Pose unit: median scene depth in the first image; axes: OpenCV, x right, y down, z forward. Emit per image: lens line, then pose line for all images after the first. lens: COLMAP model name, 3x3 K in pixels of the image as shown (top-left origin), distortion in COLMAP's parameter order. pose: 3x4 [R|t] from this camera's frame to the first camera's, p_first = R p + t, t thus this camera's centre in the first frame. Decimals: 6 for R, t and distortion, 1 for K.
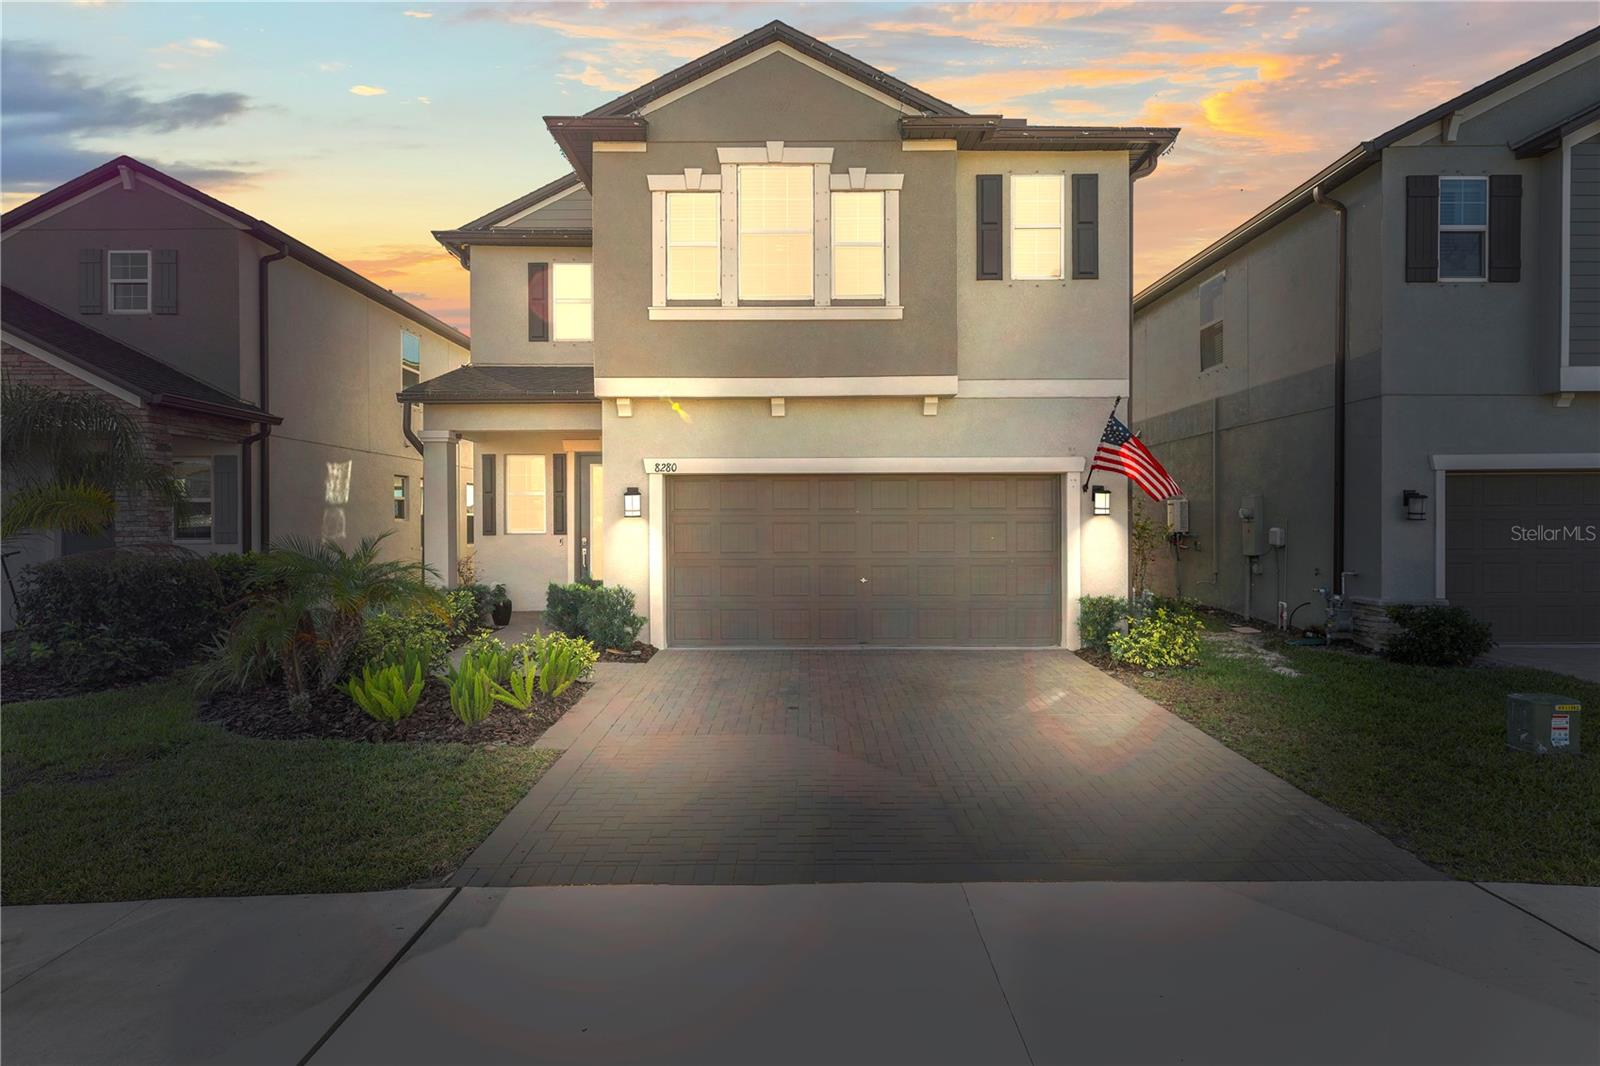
lens RADIAL K [[863.3, 0, 800.8], [0, 863.3, 523.3], [0, 0, 1]] dist [0.002767, 0.001460]
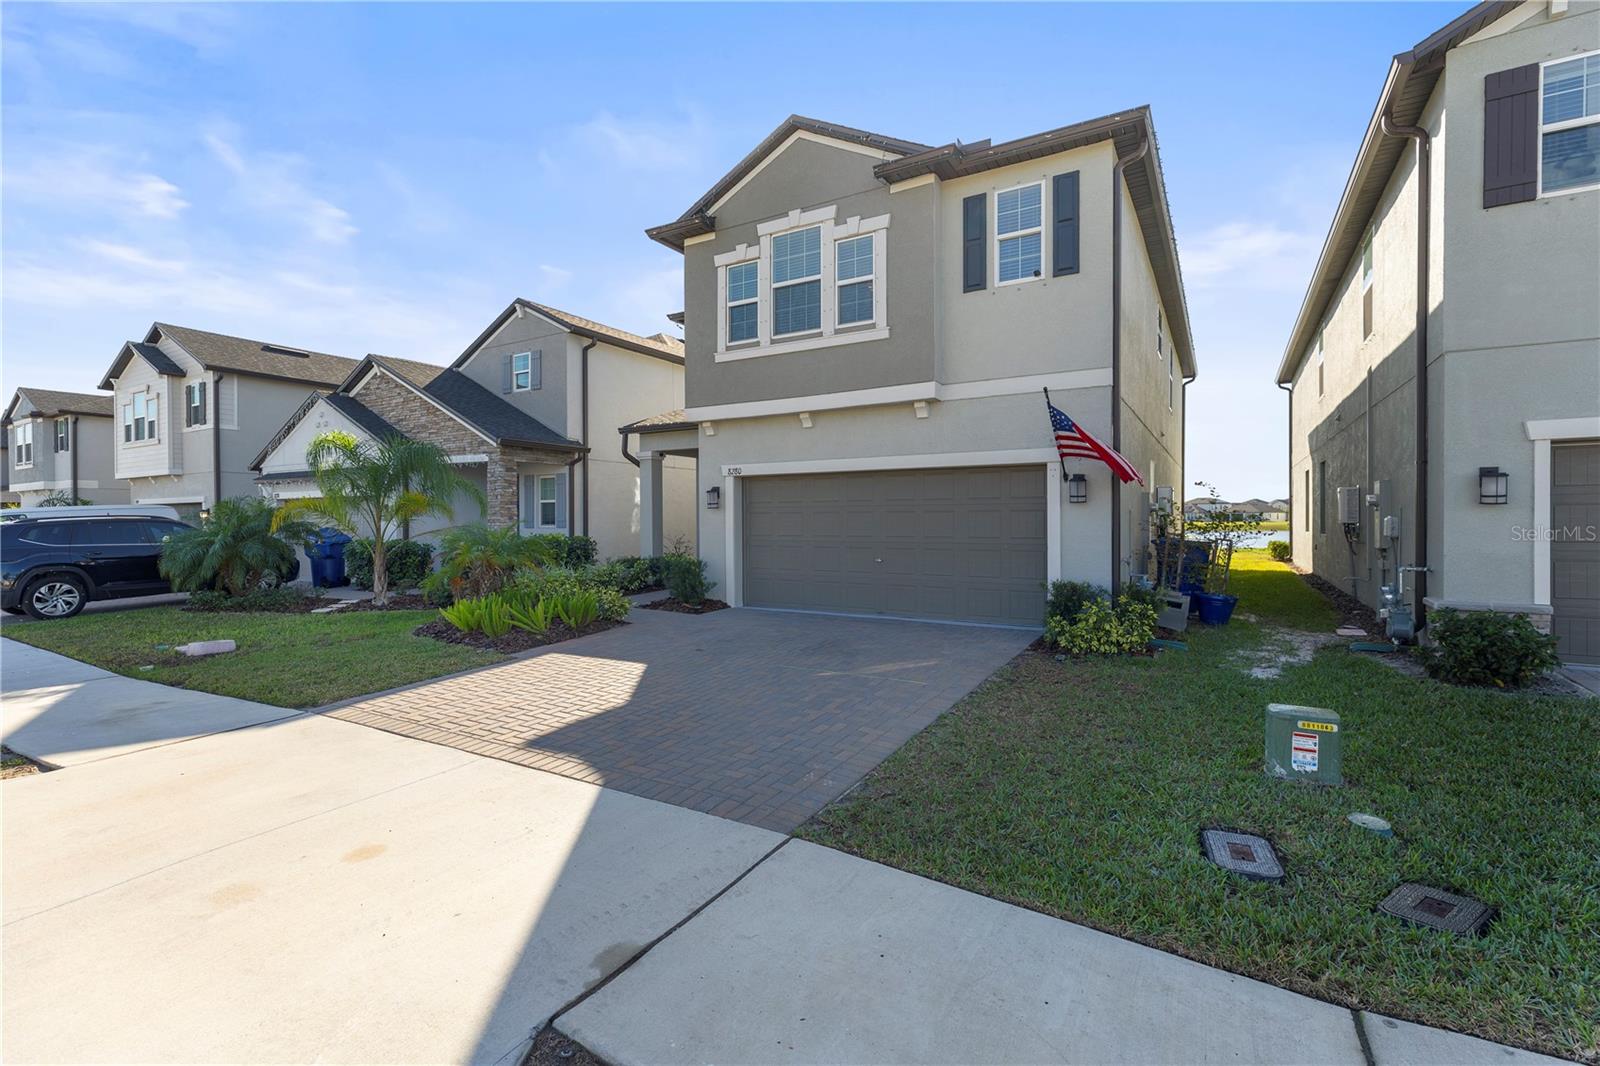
lens RADIAL K [[711.6, 0, 800.6], [0, 711.6, 522.2], [0, 0, 1]] dist [0.002146, 0.000769]
pose [[0.859535, 0.001941, -0.511073, 0.494088], [-0.000349, 0.999995, 0.003211, 0.010798], [0.511077, -0.002581, 0.859531, 0.104217]]
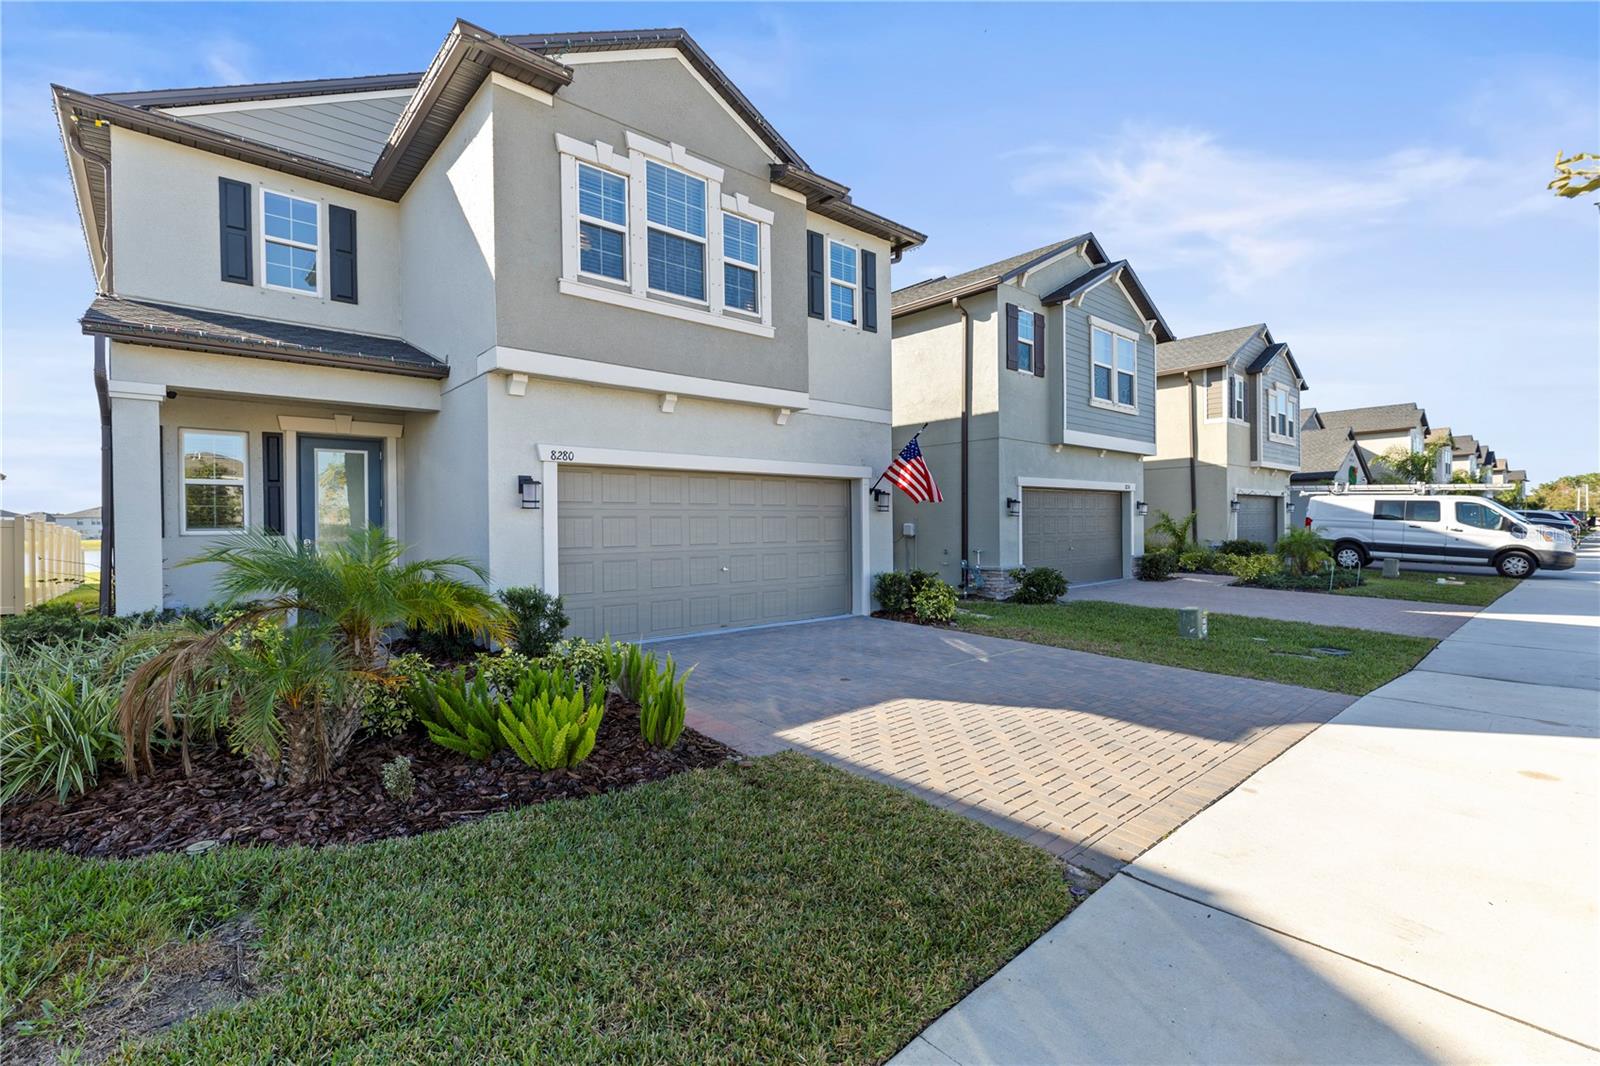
lens RADIAL K [[720.8, 0, 802.0], [0, 720.8, 526.5], [0, 0, 1]] dist [0.003822, 0.000523]
pose [[0.747808, -0.004397, 0.663901, -0.474935], [0.009911, 0.999941, -0.004542, 0.017097], [-0.663841, 0.009976, 0.747807, 0.255089]]
